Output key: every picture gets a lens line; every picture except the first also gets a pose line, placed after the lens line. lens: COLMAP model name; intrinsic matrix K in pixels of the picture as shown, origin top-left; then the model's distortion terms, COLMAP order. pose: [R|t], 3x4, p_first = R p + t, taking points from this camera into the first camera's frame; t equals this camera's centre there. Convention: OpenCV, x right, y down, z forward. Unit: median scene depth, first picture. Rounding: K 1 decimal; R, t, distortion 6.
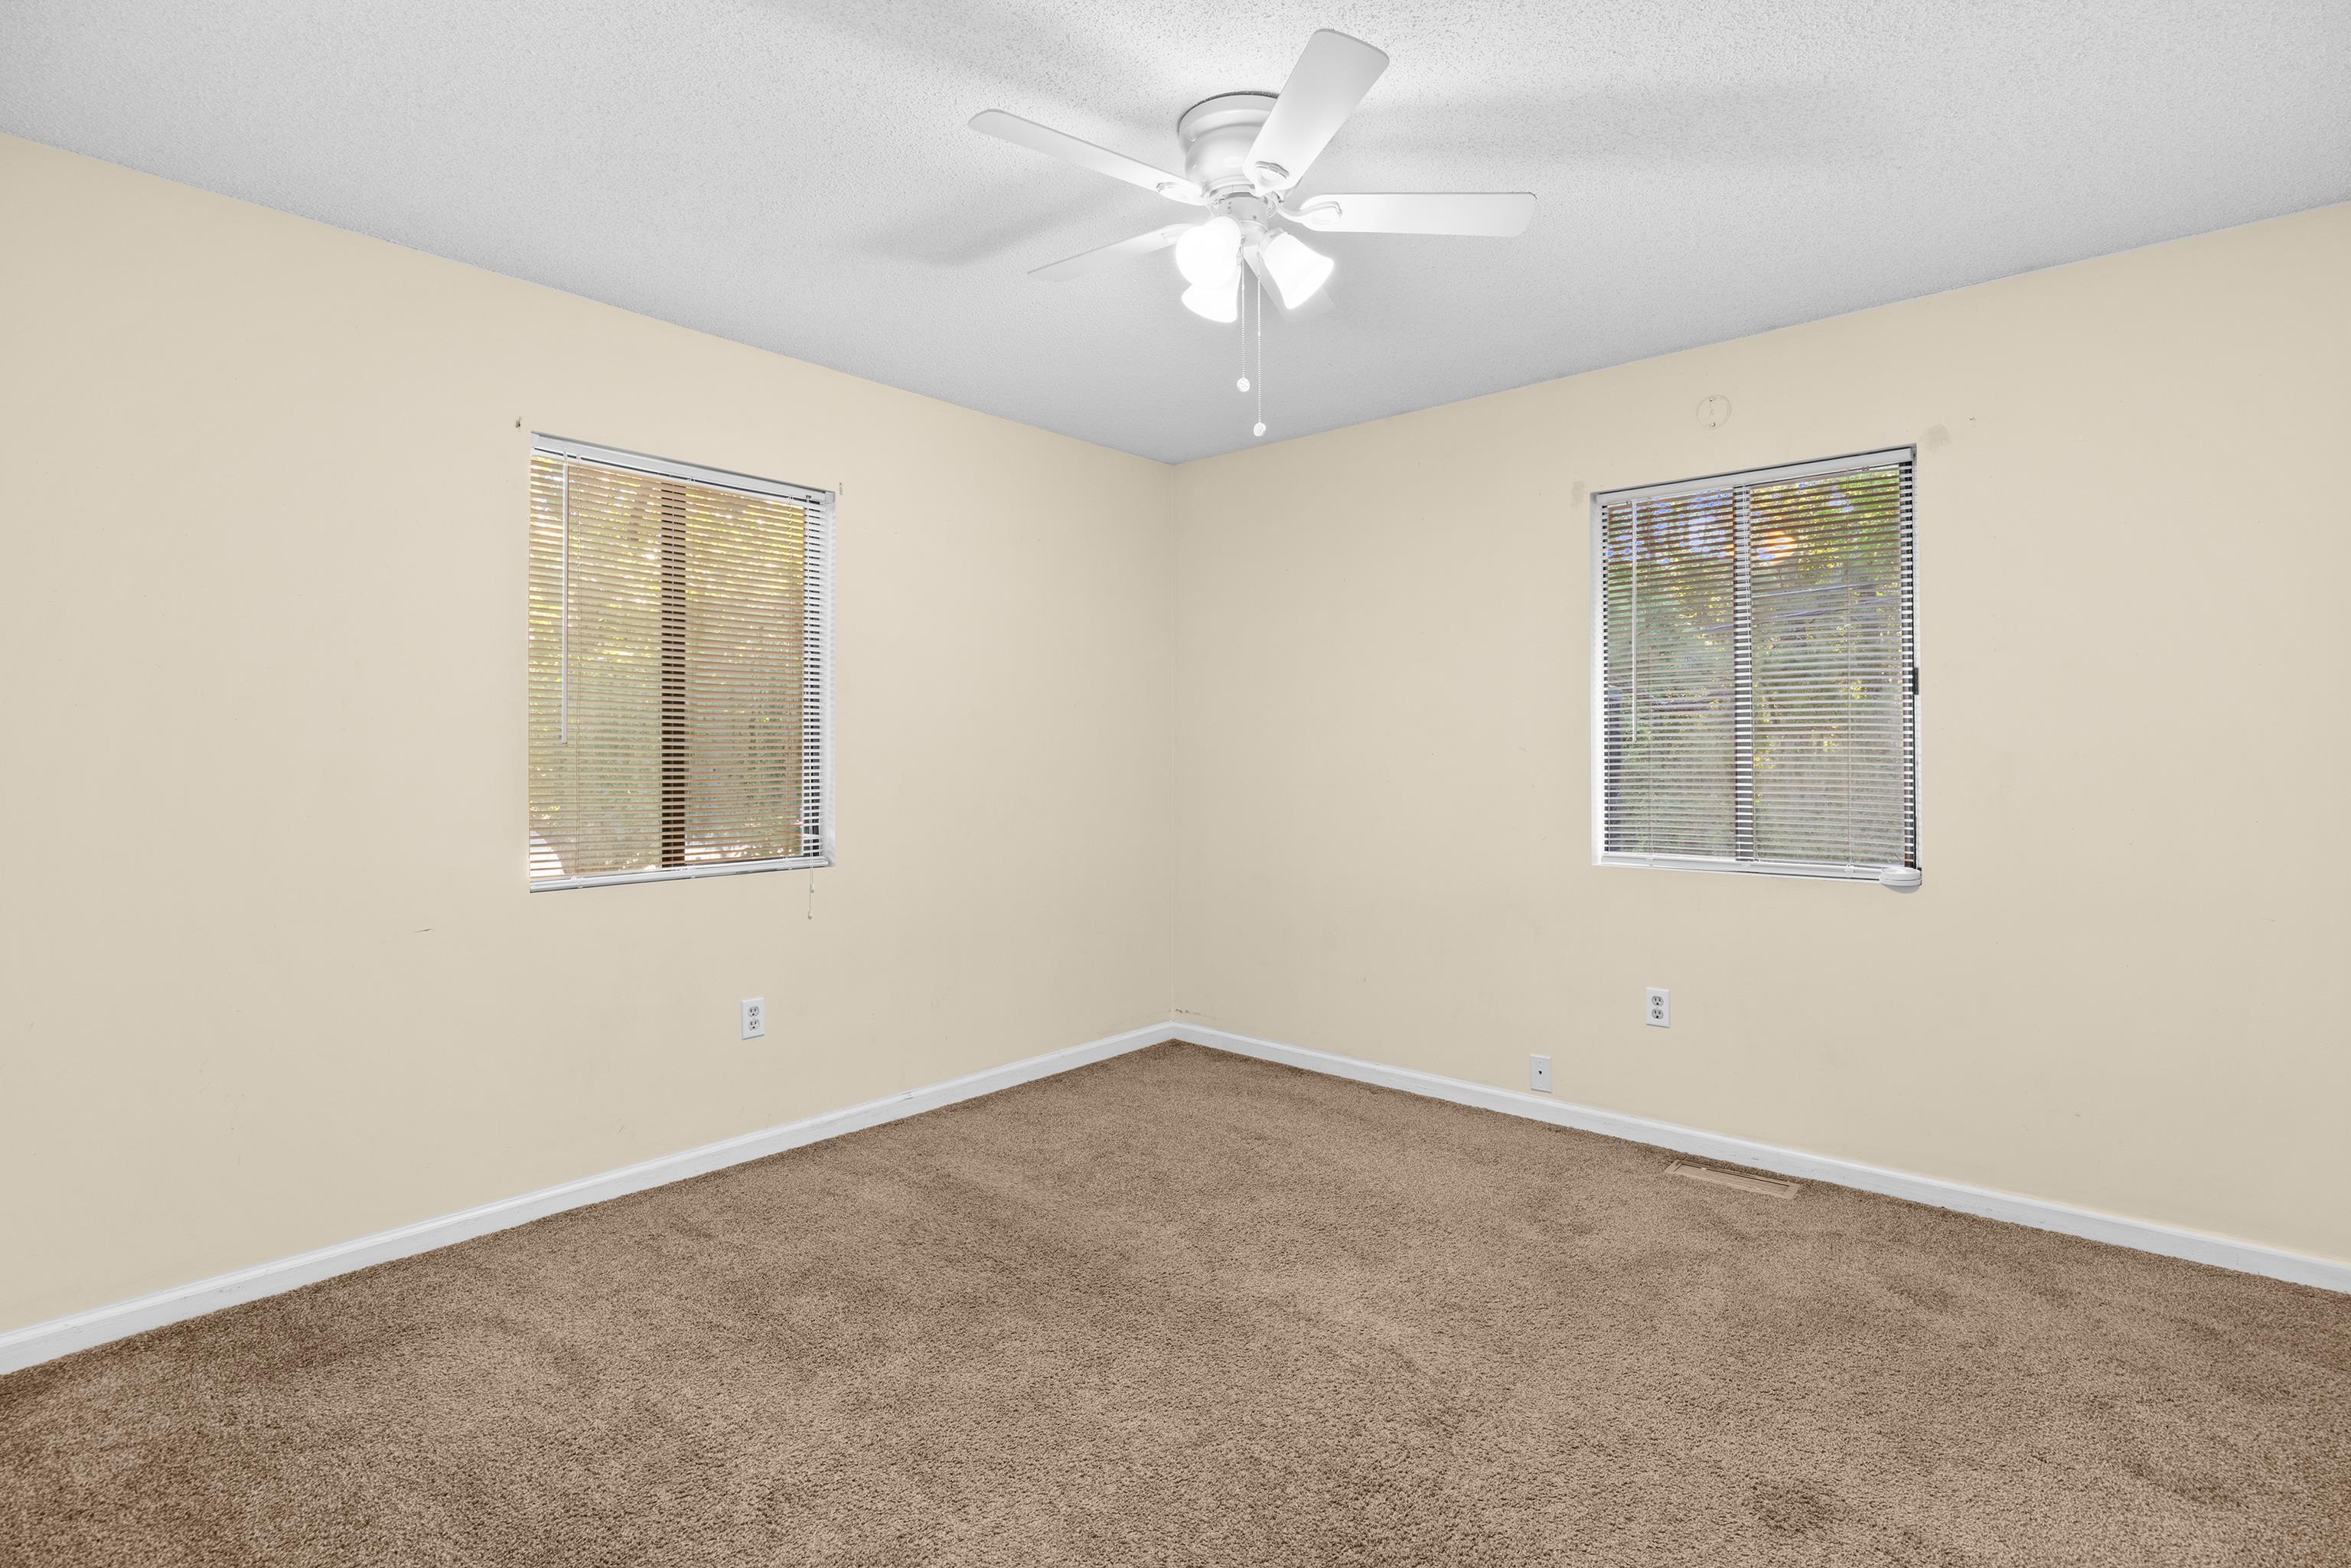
lens RADIAL K [[1127.3, 0, 1174.1], [0, 1127.3, 762.9], [0, 0, 1]] dist [-0.001622, -0.000453]
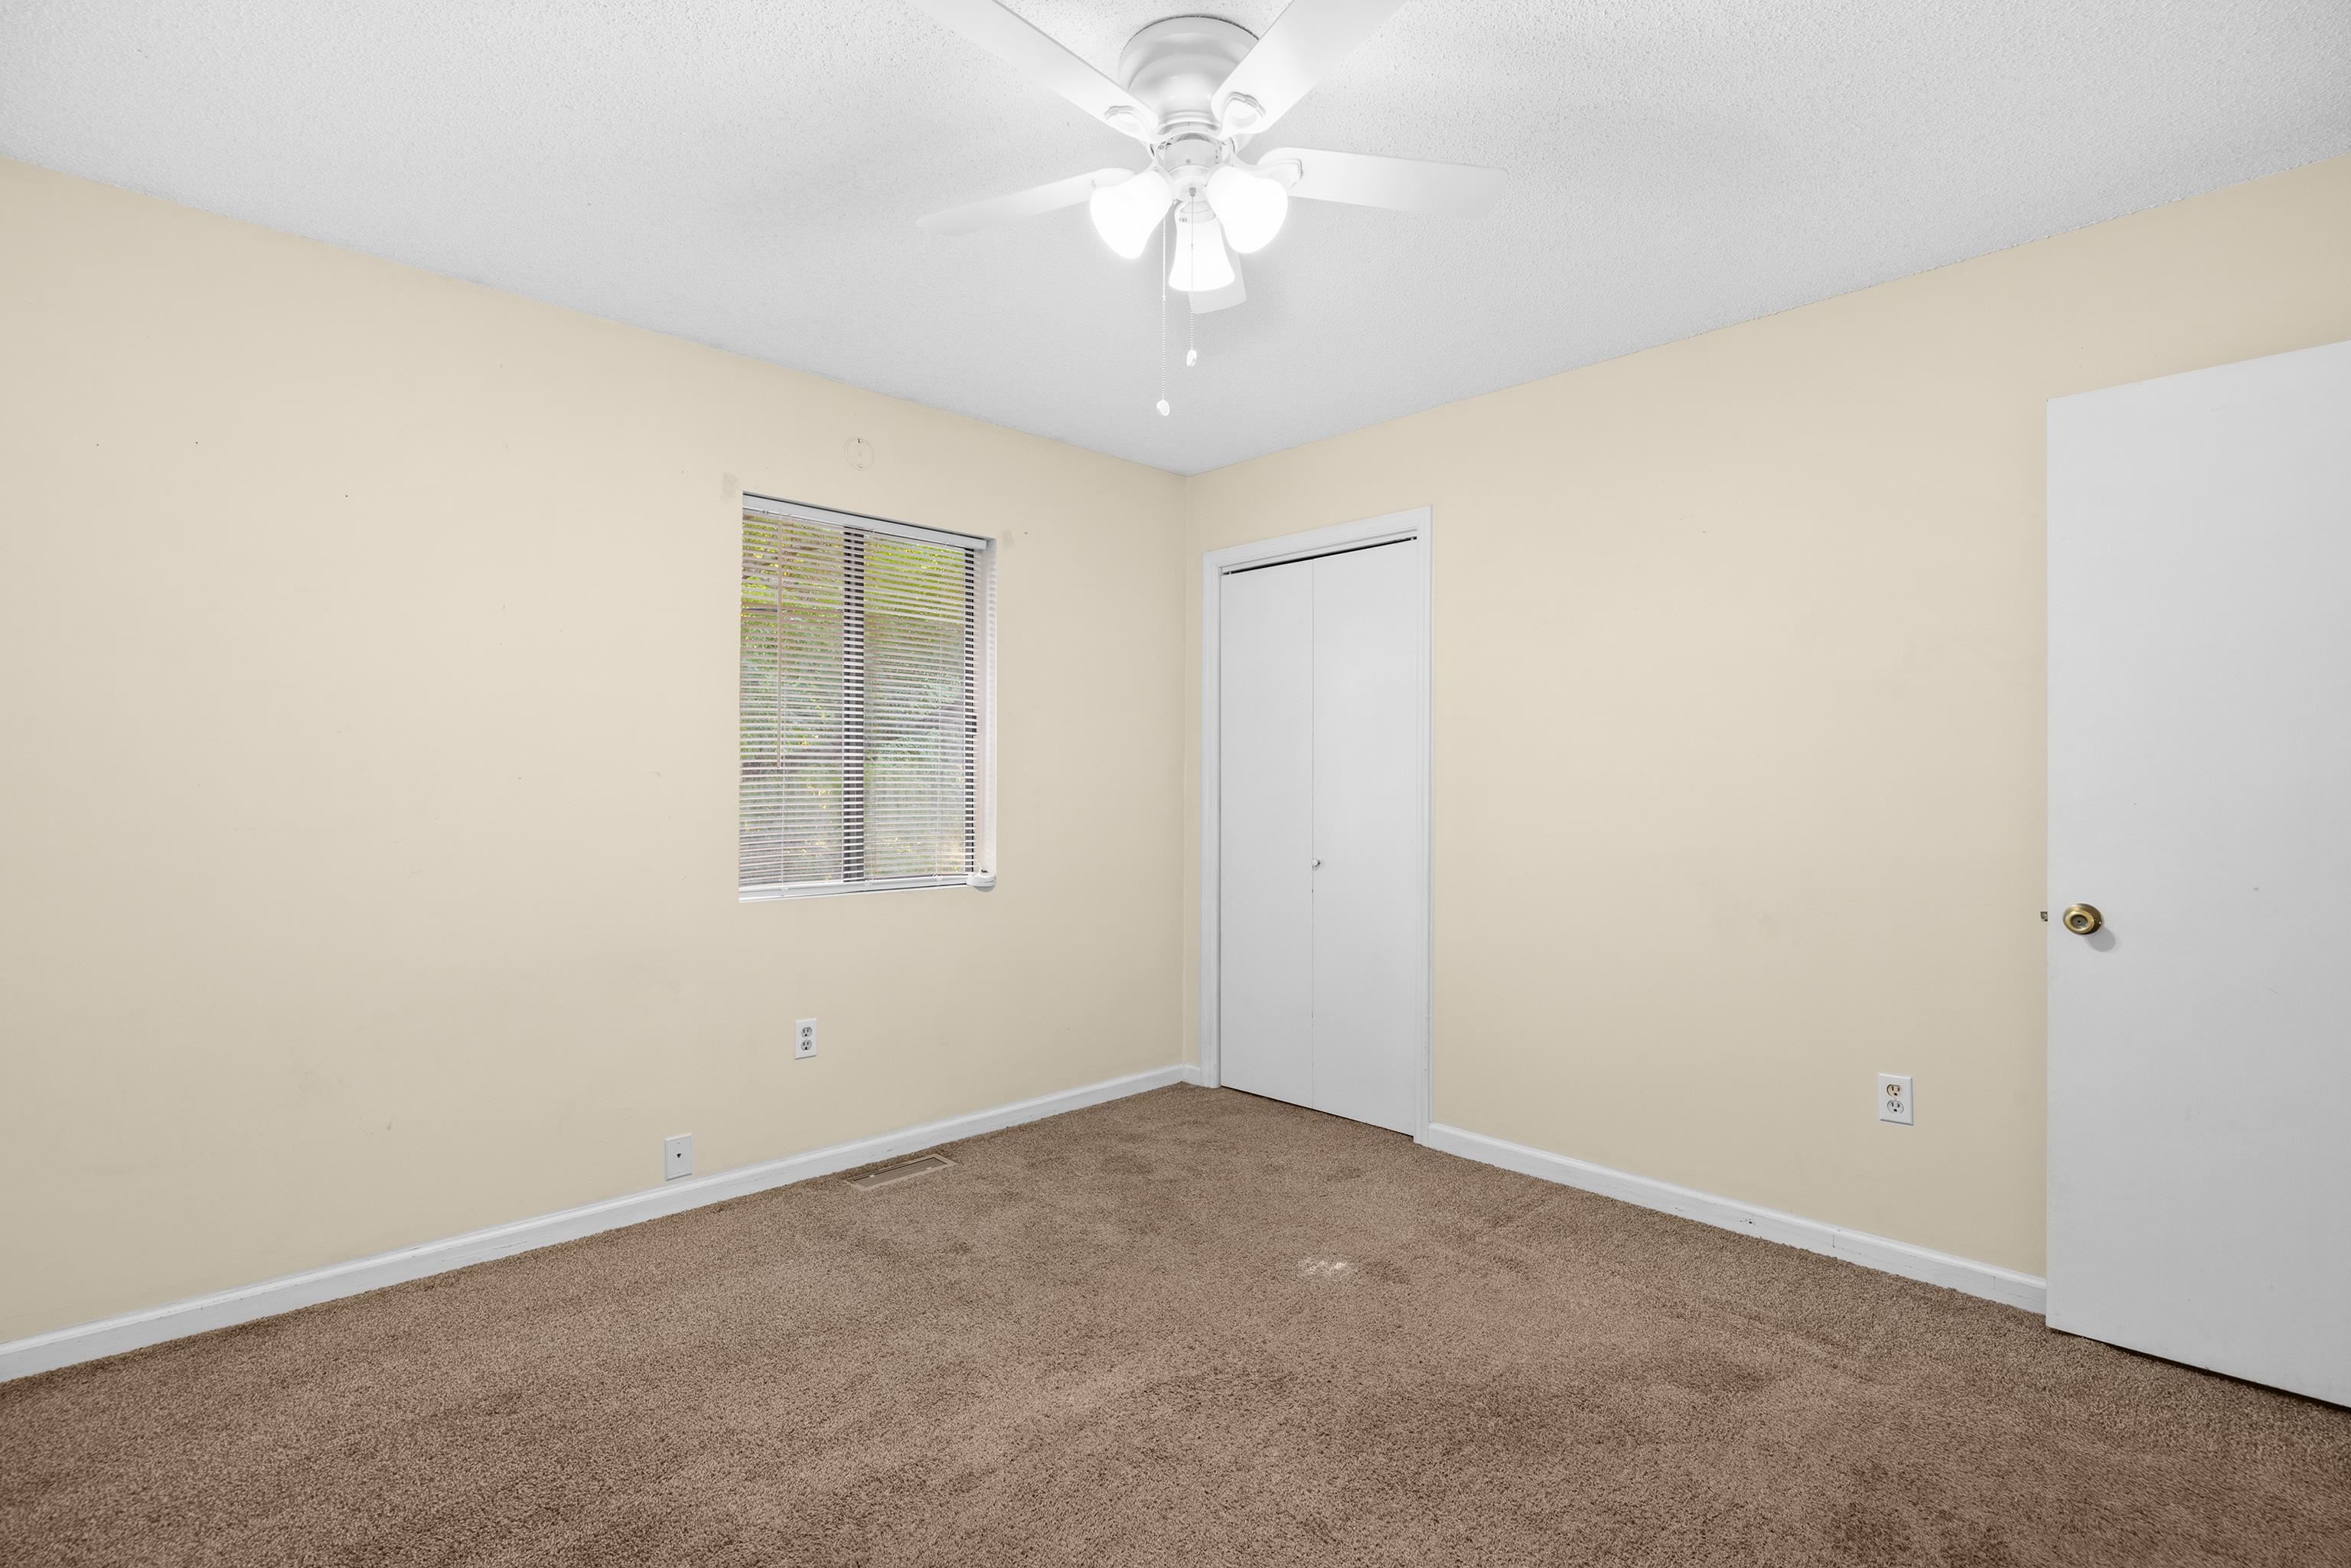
lens RADIAL K [[1127.3, 0, 1173.9], [0, 1127.3, 796.9], [0, 0, 1]] dist [-0.001622, -0.000453]
pose [[0.073623, -0.009673, 0.997239, -0.526888], [0.001624, 0.999953, 0.009580, -0.002482], [-0.997285, 0.000915, 0.073636, 0.610199]]
